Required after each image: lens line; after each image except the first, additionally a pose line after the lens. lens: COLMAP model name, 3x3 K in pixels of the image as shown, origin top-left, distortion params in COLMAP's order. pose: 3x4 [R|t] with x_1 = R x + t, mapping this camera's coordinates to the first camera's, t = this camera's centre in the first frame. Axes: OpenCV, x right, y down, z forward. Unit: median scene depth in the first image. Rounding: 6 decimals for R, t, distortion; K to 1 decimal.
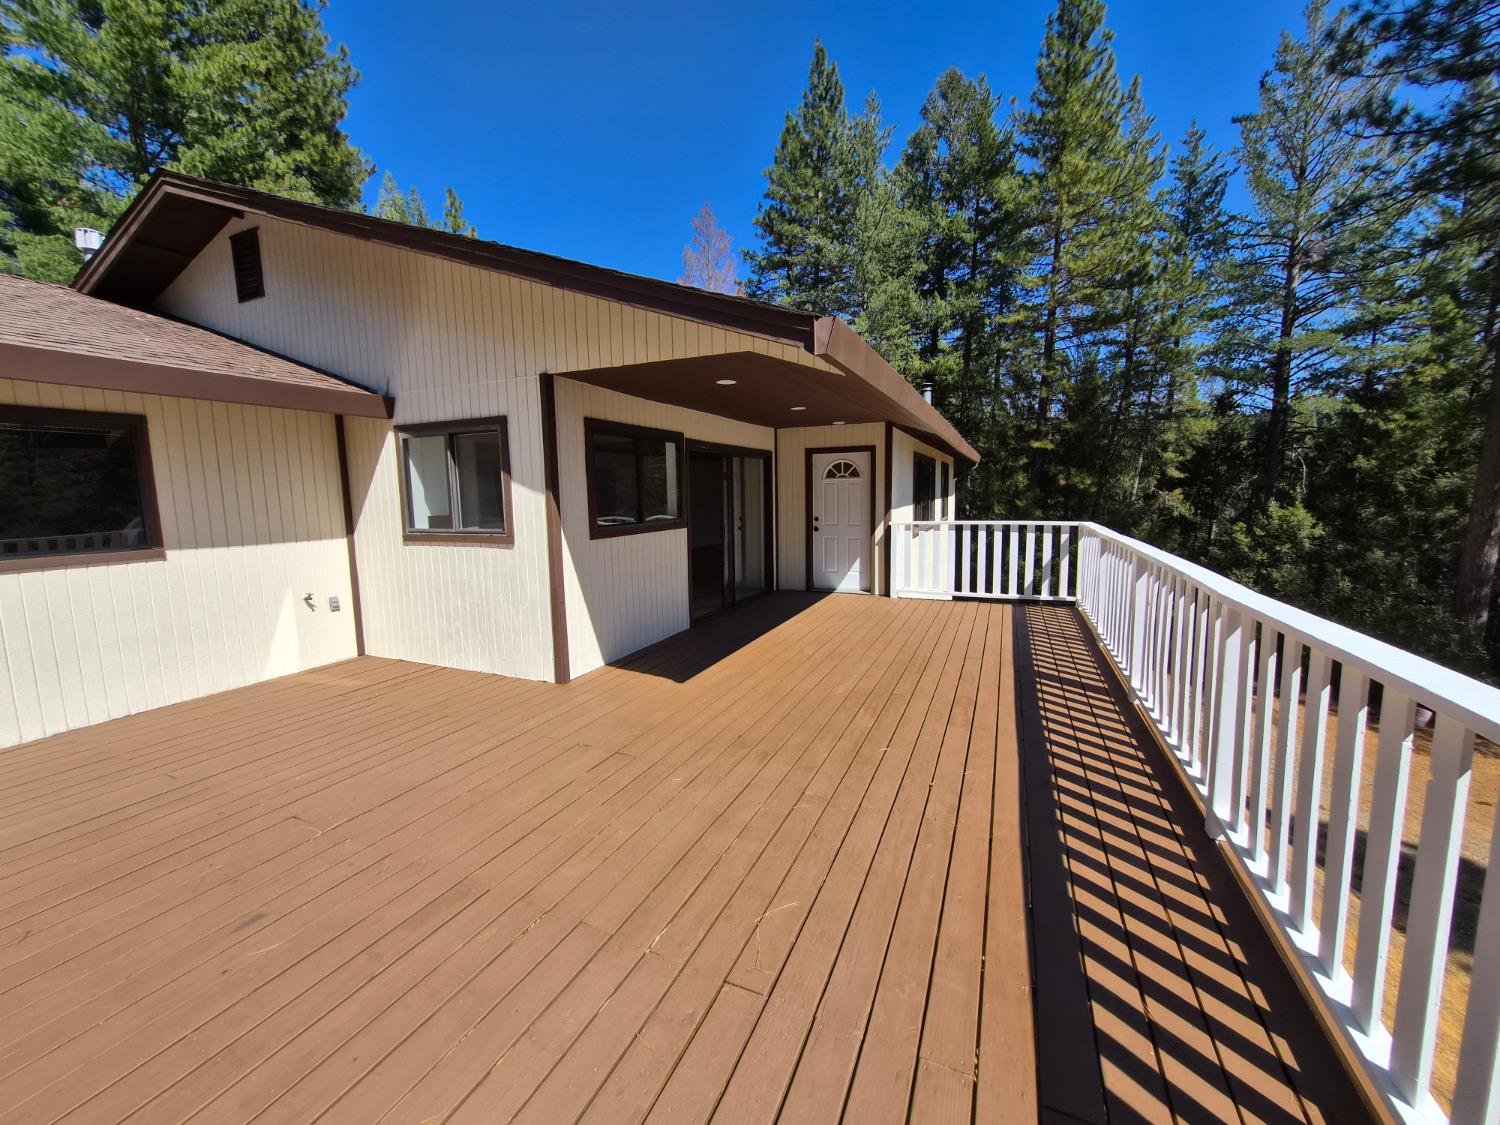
lens RADIAL K [[596.0, 0, 750.3], [0, 596.0, 560.4], [0, 0, 1]] dist [0.000483, 0.000156]
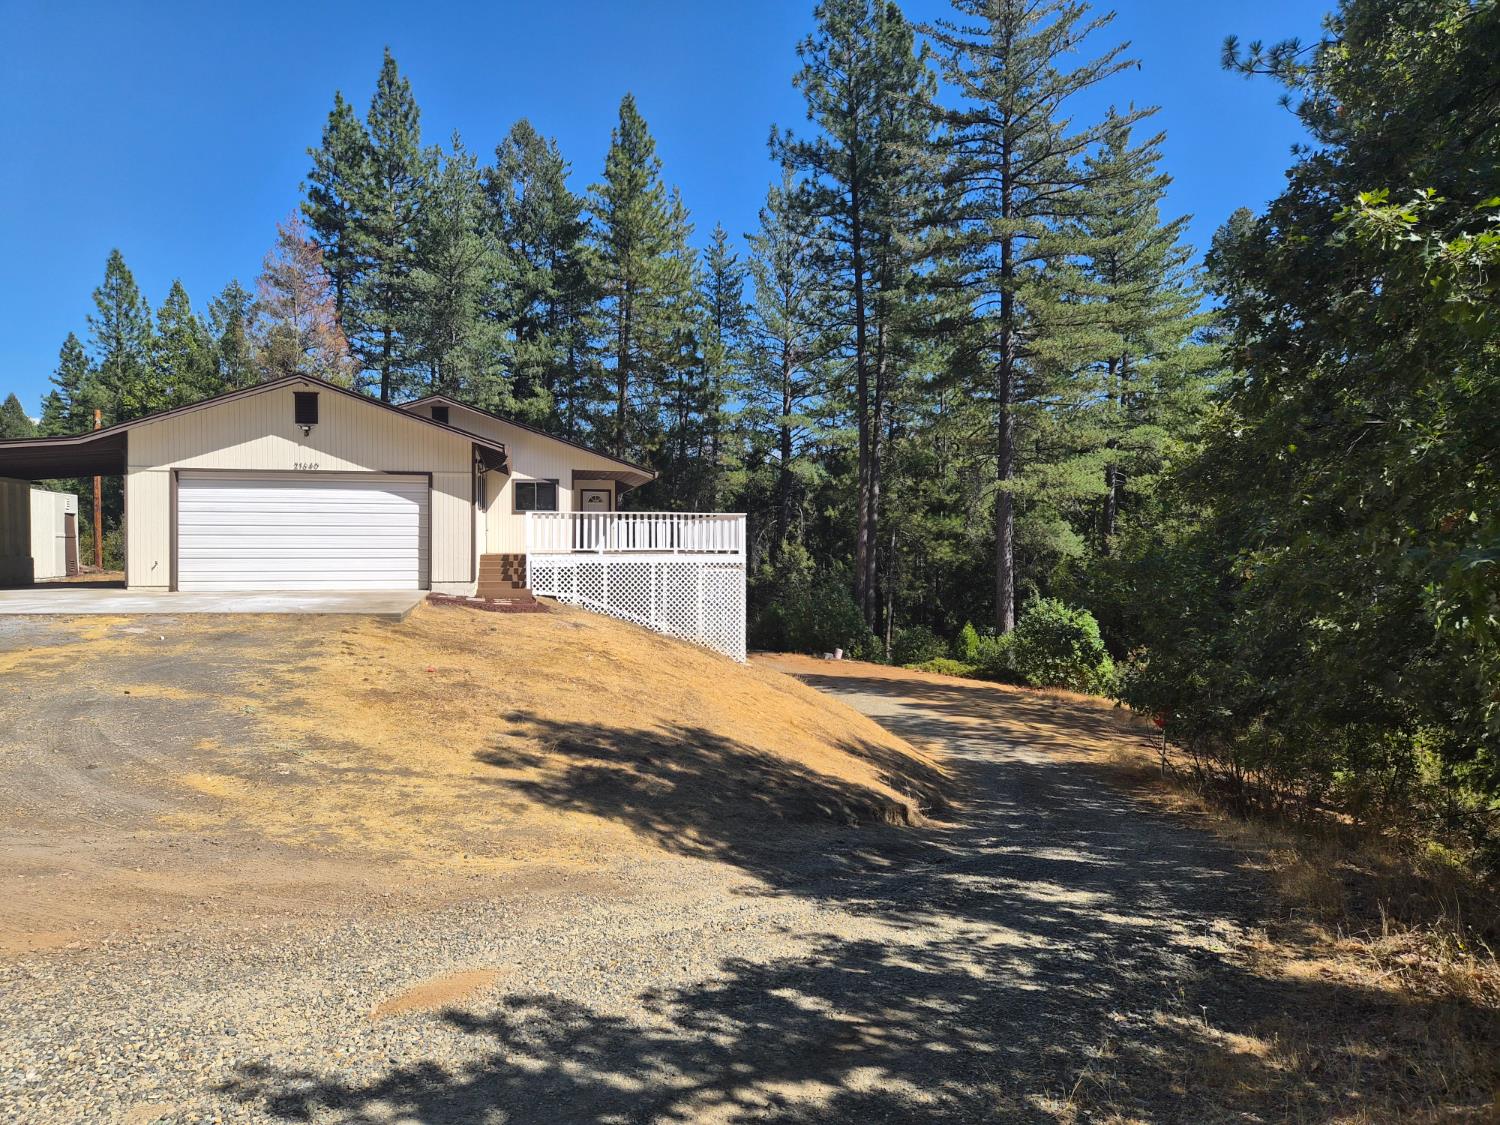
lens RADIAL K [[1007.5, 0, 751.4], [0, 1007.5, 561.8], [0, 0, 1]] dist [0.078847, -0.059233]
pose [[0.803239, 0.009346, 0.595584, -0.398131], [0.051168, 0.995098, -0.084623, 0.108308], [-0.593456, 0.098447, 0.798823, -0.580879]]
